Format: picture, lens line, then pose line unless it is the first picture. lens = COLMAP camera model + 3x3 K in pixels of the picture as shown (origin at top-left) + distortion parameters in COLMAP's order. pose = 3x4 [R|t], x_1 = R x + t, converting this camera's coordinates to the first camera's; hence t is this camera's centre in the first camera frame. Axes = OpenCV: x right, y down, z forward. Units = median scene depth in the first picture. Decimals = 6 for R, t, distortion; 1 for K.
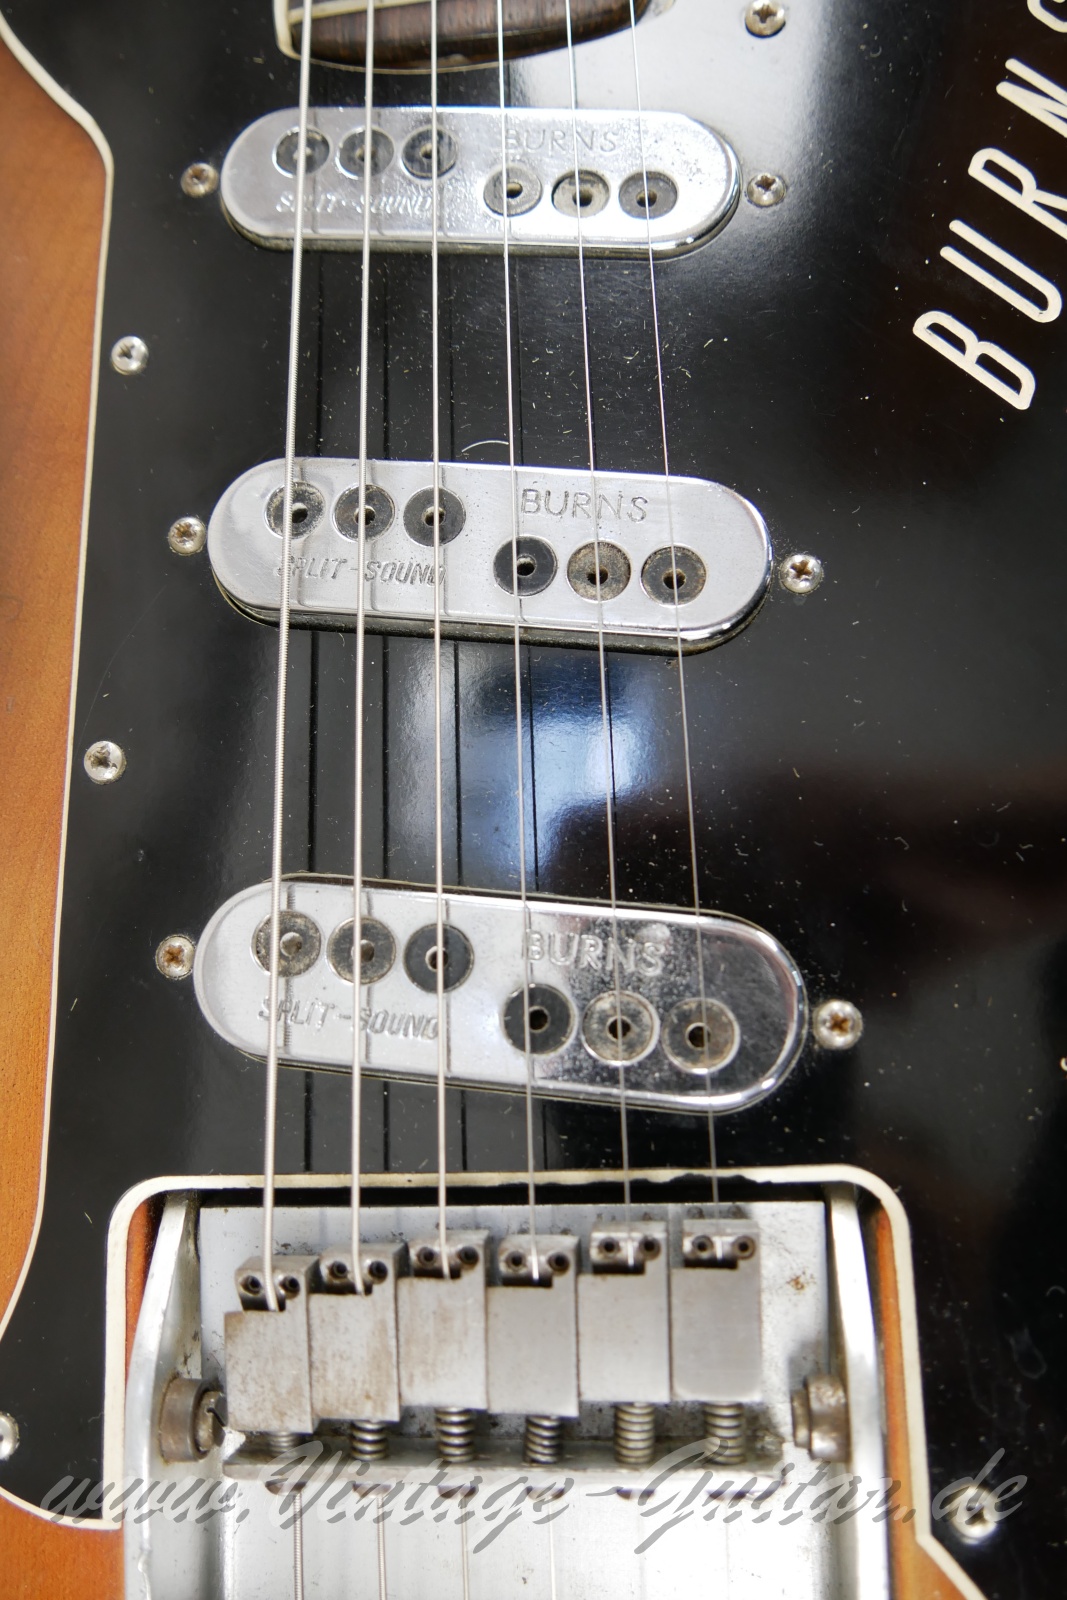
lens RADIAL K [[1330.1, 0, 533.5], [0, 1330.1, 800.0], [0, 0, 1]] dist [-0.061217, 0.000278]
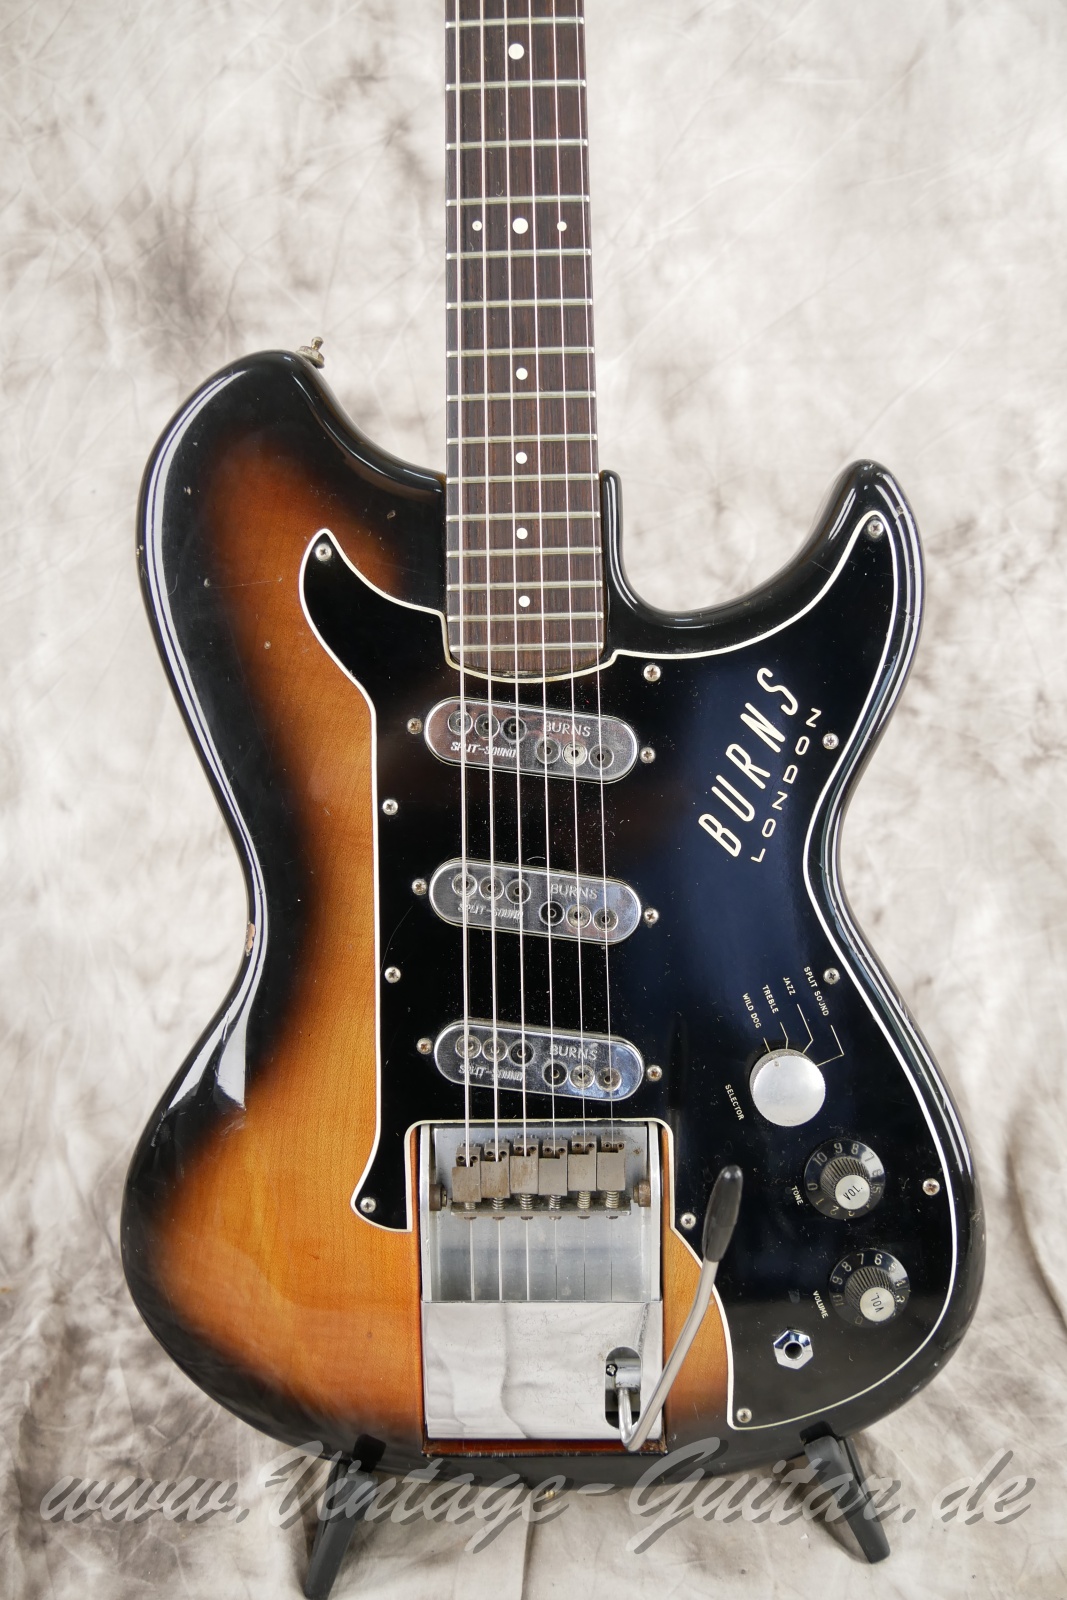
lens RADIAL K [[1445.2, 0, 538.3], [0, 1445.2, 781.7], [0, 0, 1]] dist [-0.018809, 0.033257]
pose [[0.990698, 0.001938, 0.136062, -0.487758], [-0.039080, 0.961827, 0.270854, -1.368190], [-0.130343, -0.273652, 0.952956, -1.949386]]
